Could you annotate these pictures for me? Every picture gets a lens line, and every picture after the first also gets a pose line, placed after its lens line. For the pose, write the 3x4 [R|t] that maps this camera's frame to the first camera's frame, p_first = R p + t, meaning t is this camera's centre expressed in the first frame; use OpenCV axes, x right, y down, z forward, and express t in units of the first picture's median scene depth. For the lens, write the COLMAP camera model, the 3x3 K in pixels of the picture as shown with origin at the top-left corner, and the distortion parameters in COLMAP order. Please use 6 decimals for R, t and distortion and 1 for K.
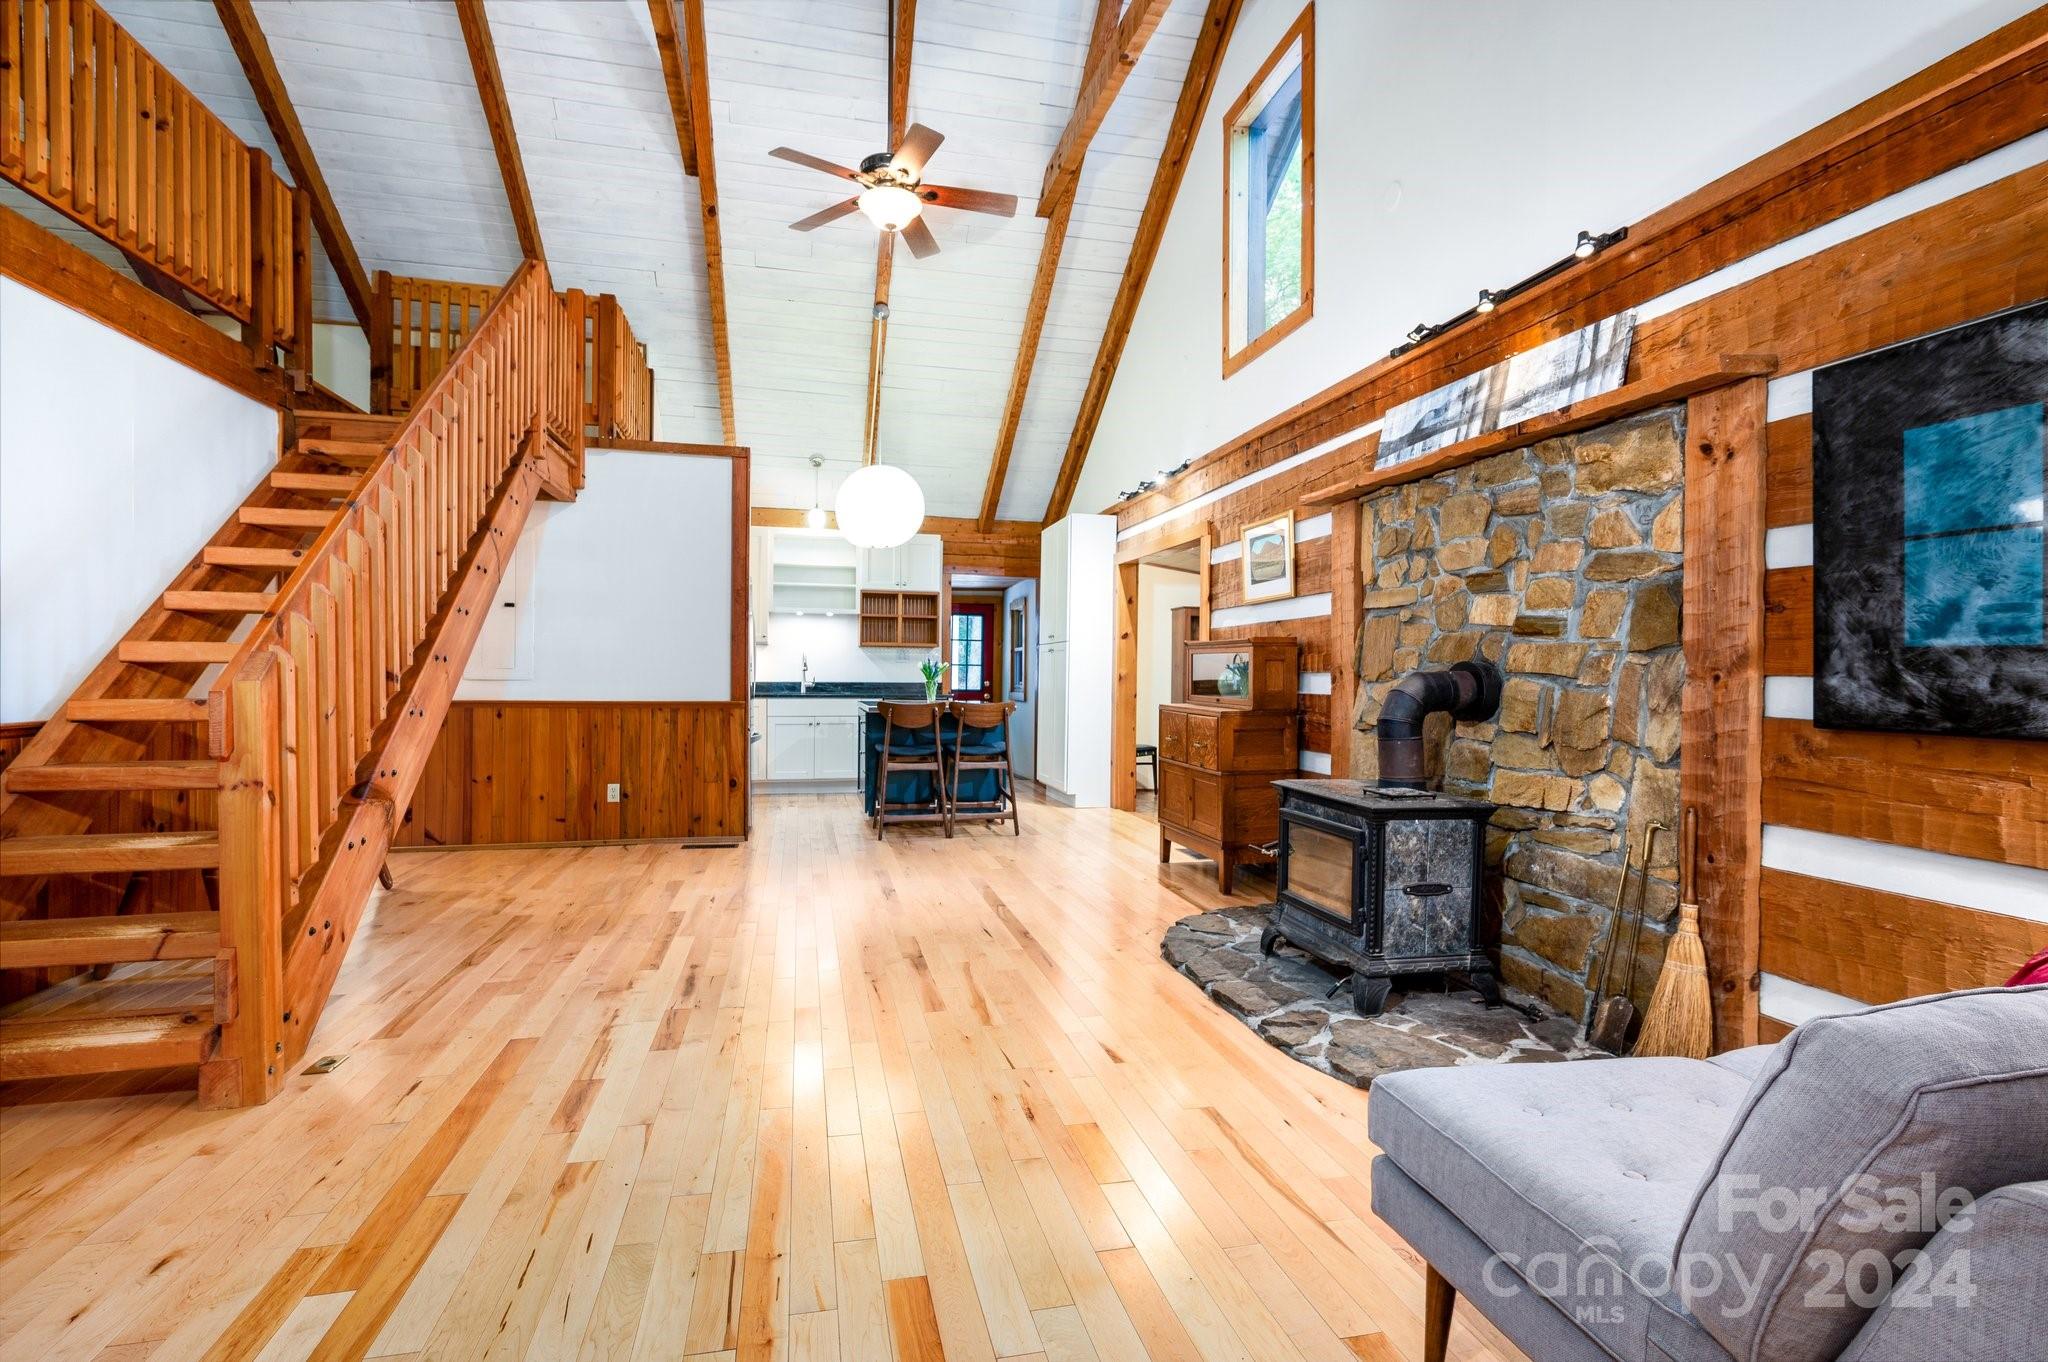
lens RADIAL K [[933.4, 0, 1021.4], [0, 933.4, 684.7], [0, 0, 1]] dist [0.000071, -0.000067]
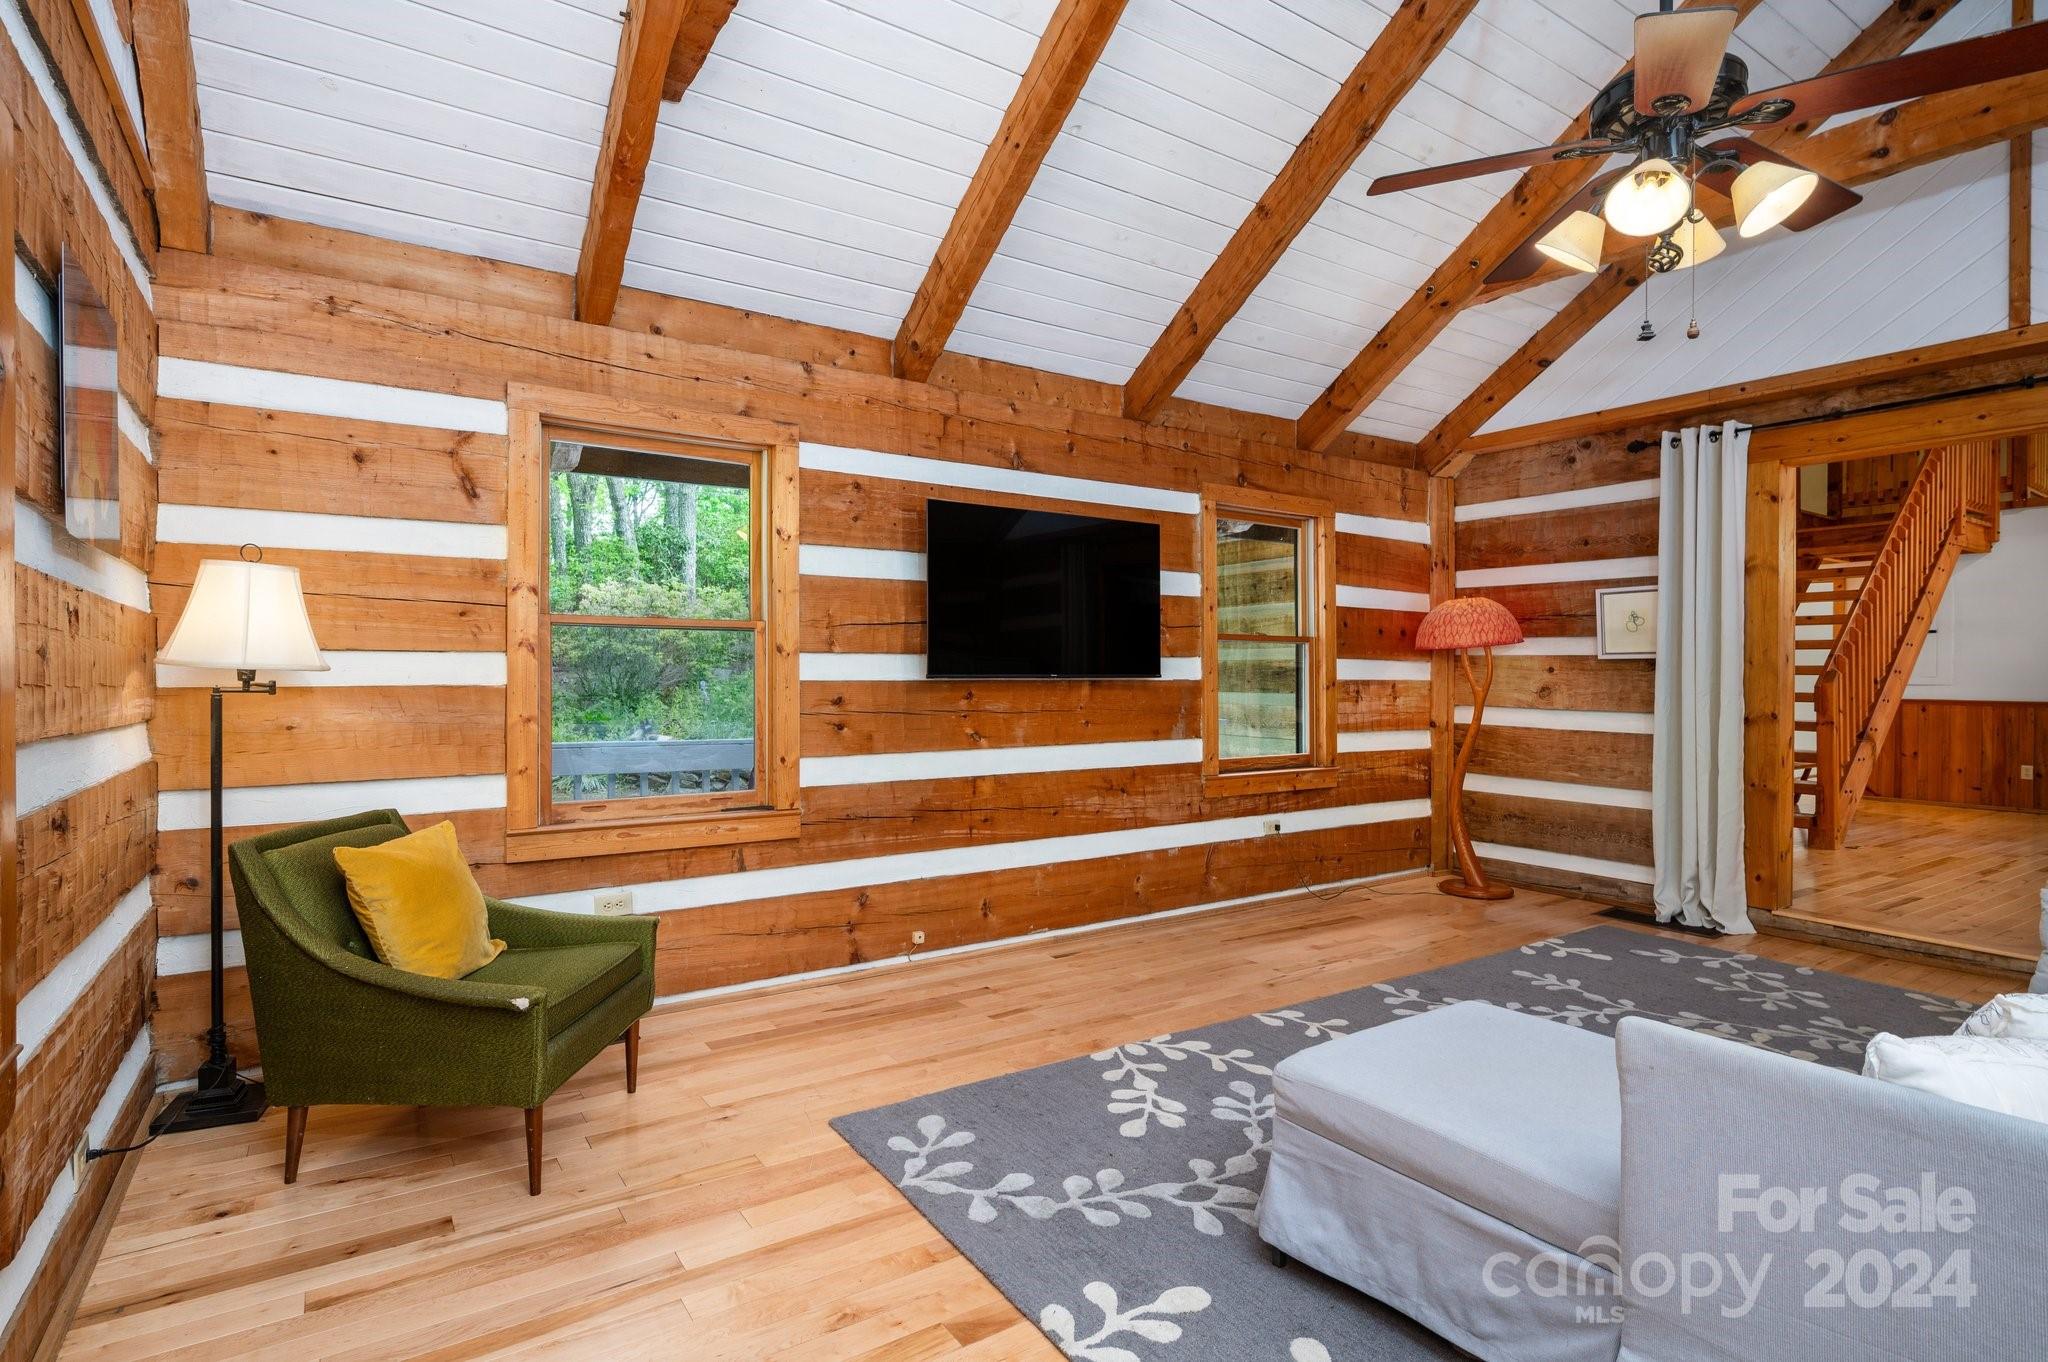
lens RADIAL K [[1018.5, 0, 1017.8], [0, 1018.5, 679.0], [0, 0, 1]] dist [-0.004438, 0.001259]
pose [[0.351036, -0.004411, -0.936352, 0.398089], [-0.010438, 0.999908, -0.008623, 0.013410], [0.936304, 0.012800, 0.350958, -0.821293]]
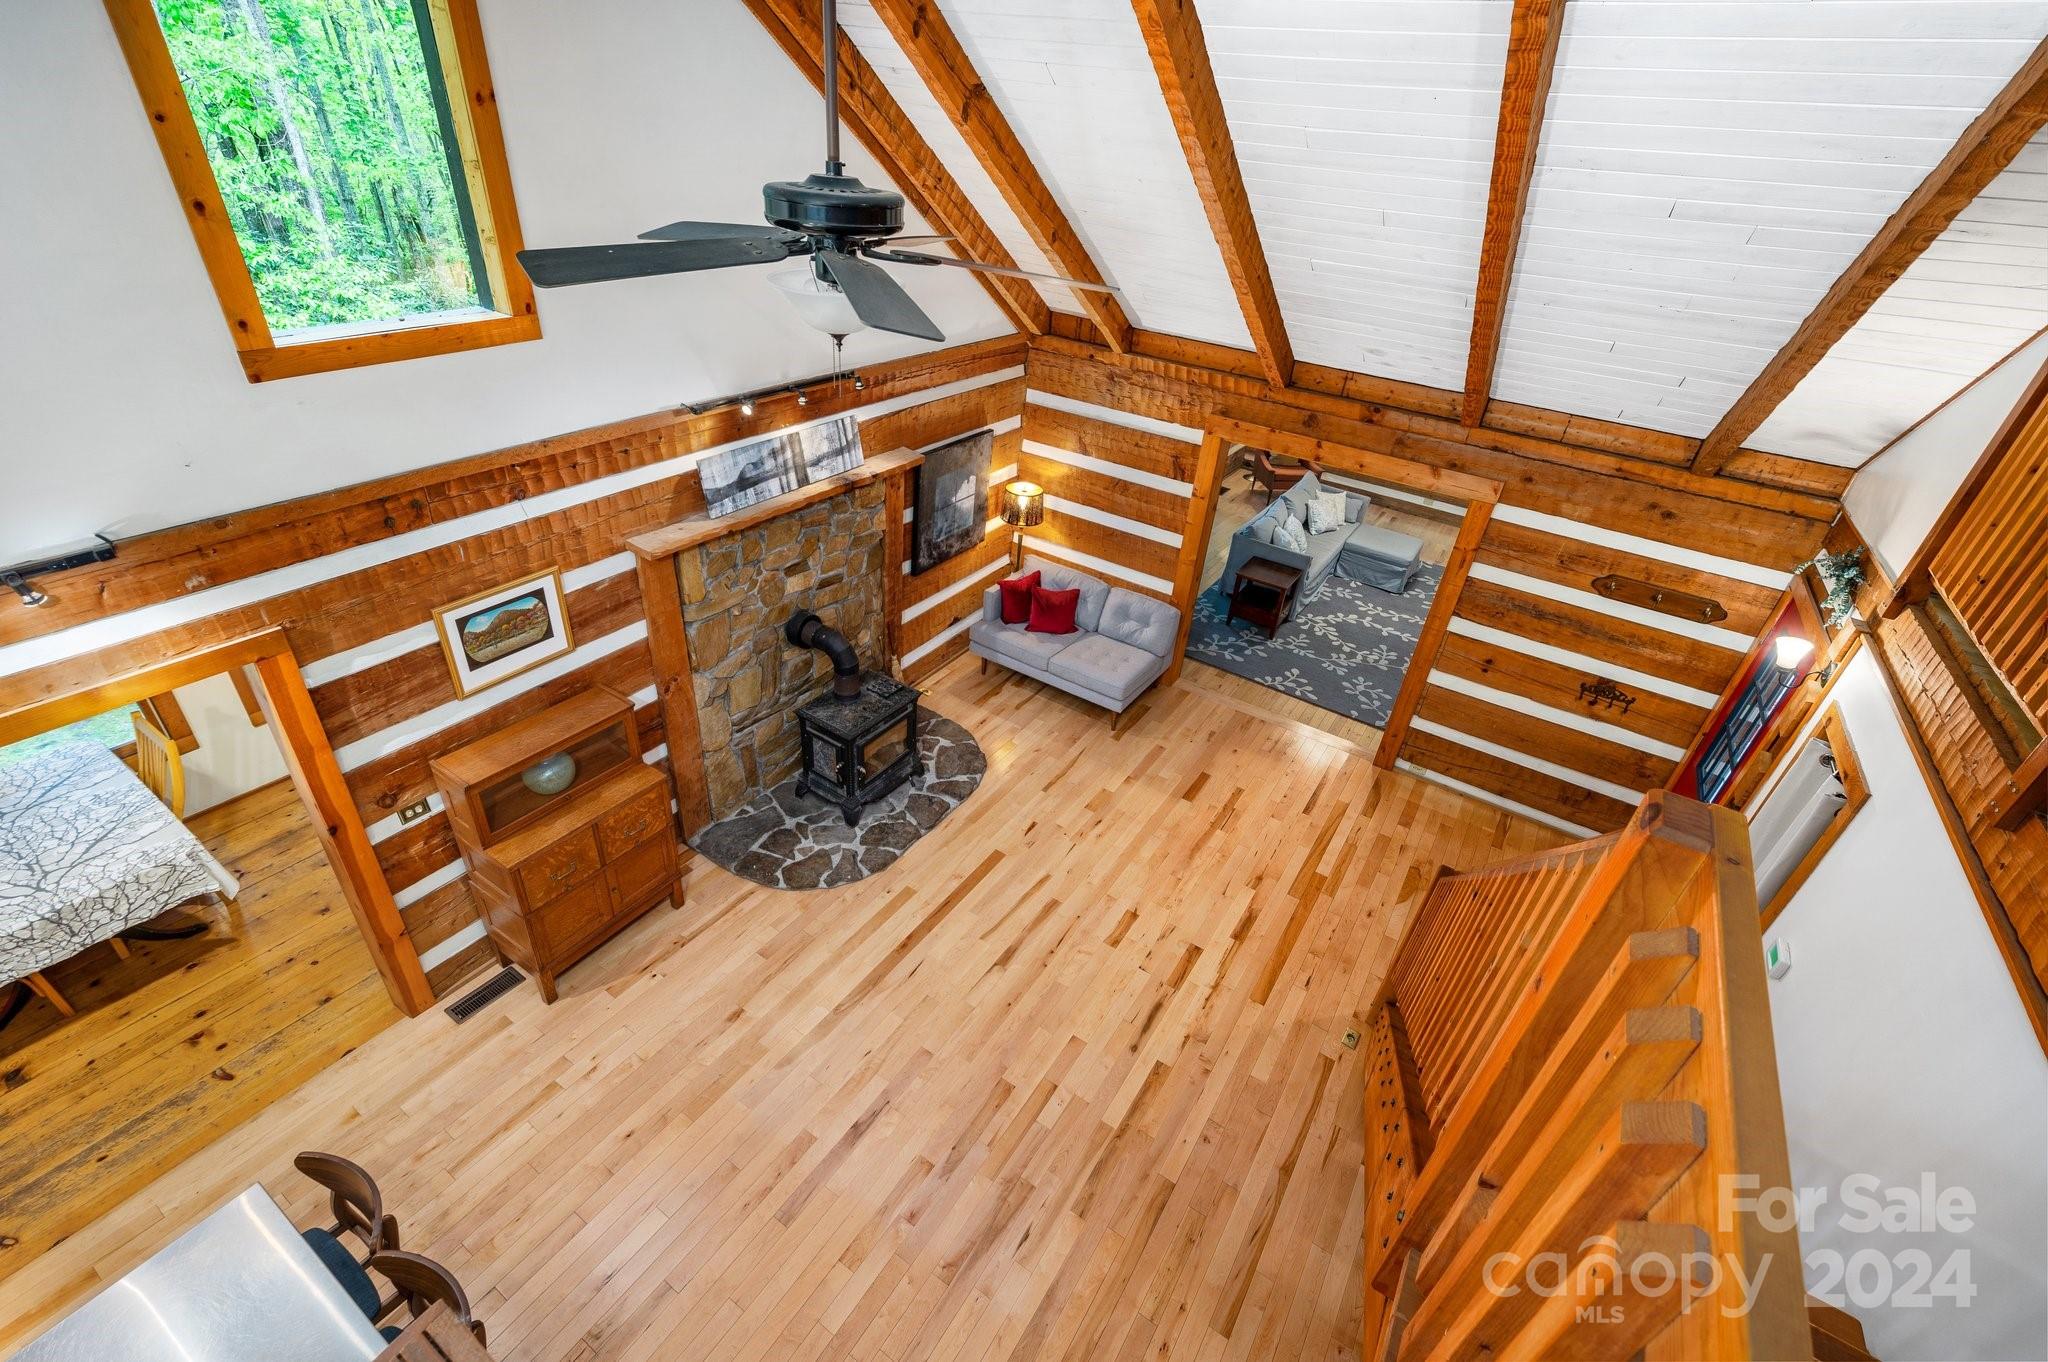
lens RADIAL K [[878.9, 0, 1022.3], [0, 878.9, 677.2], [0, 0, 1]] dist [0.002302, 0.000211]
pose [[-0.688987, -0.442526, 0.573993, -0.804644], [-0.084218, 0.835478, 0.543031, -0.897103], [-0.719865, 0.325801, -0.612902, 1.896134]]
